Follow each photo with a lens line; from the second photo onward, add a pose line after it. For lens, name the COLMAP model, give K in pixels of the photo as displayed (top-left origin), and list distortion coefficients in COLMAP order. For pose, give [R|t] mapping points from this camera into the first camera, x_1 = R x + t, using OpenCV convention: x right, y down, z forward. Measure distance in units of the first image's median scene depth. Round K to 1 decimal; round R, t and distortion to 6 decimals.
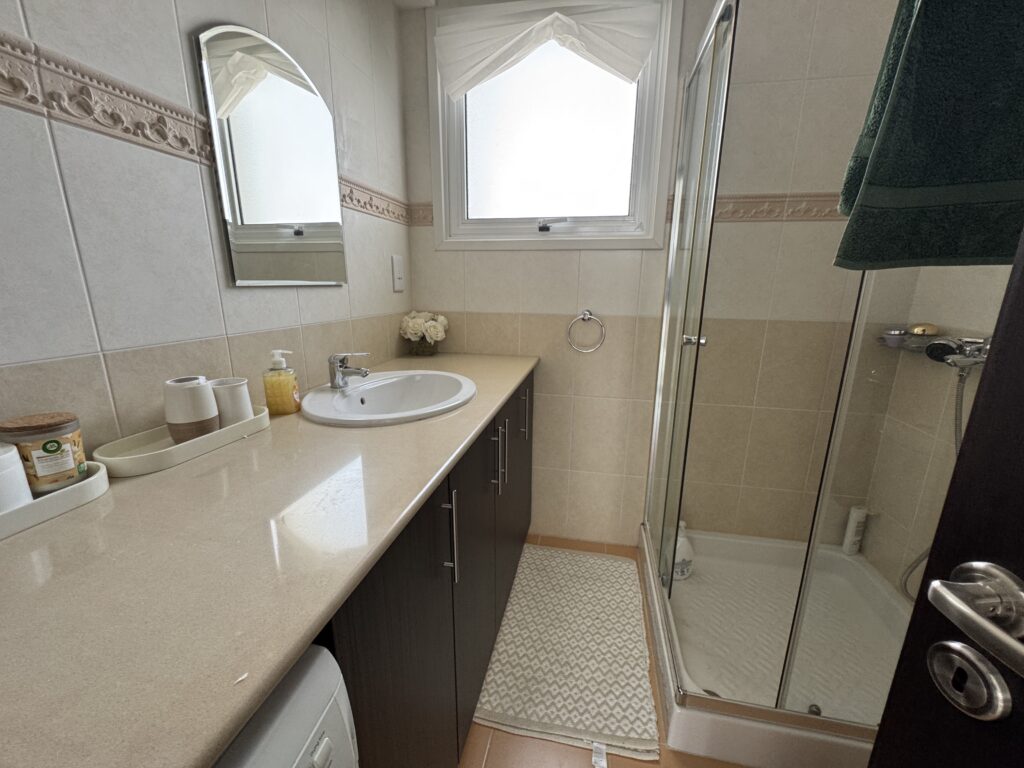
lens RADIAL K [[409.8, 0, 512.2], [0, 409.8, 383.0], [0, 0, 1]] dist [-0.009042, 0.001241]
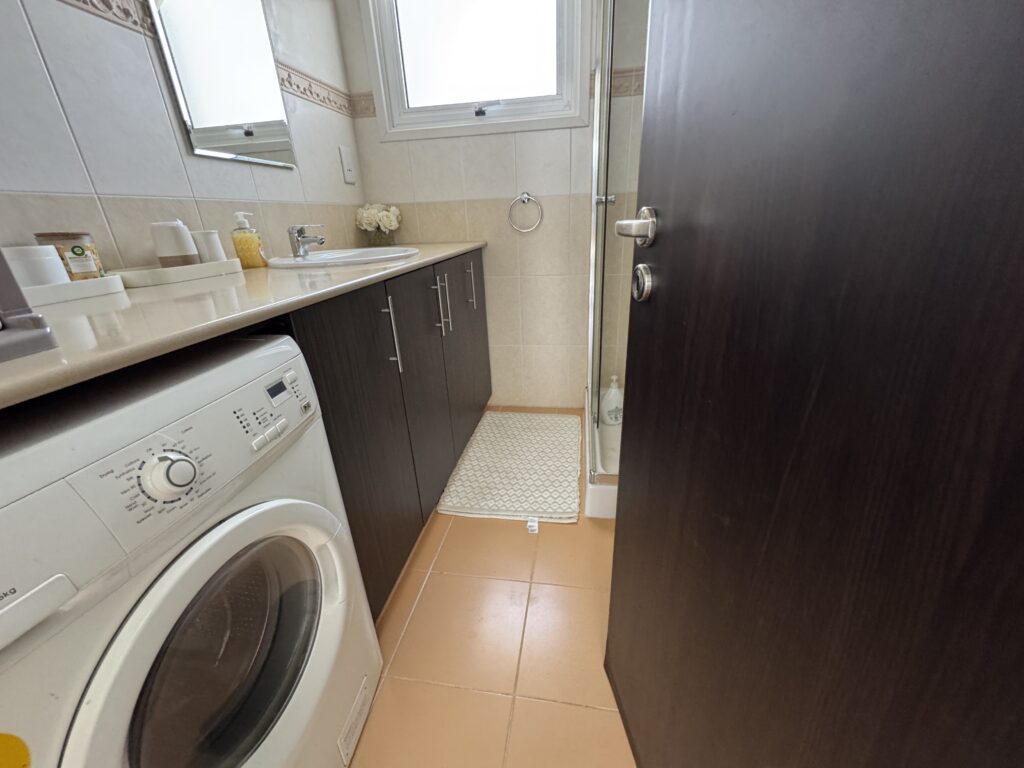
lens RADIAL K [[409.8, 0, 513.2], [0, 409.8, 386.7], [0, 0, 1]] dist [-0.009042, 0.001241]
pose [[0.997690, -0.064543, 0.021201, 0.122619], [0.060494, 0.986047, 0.155087, 0.214154], [-0.030915, -0.153446, 0.987673, -0.208956]]
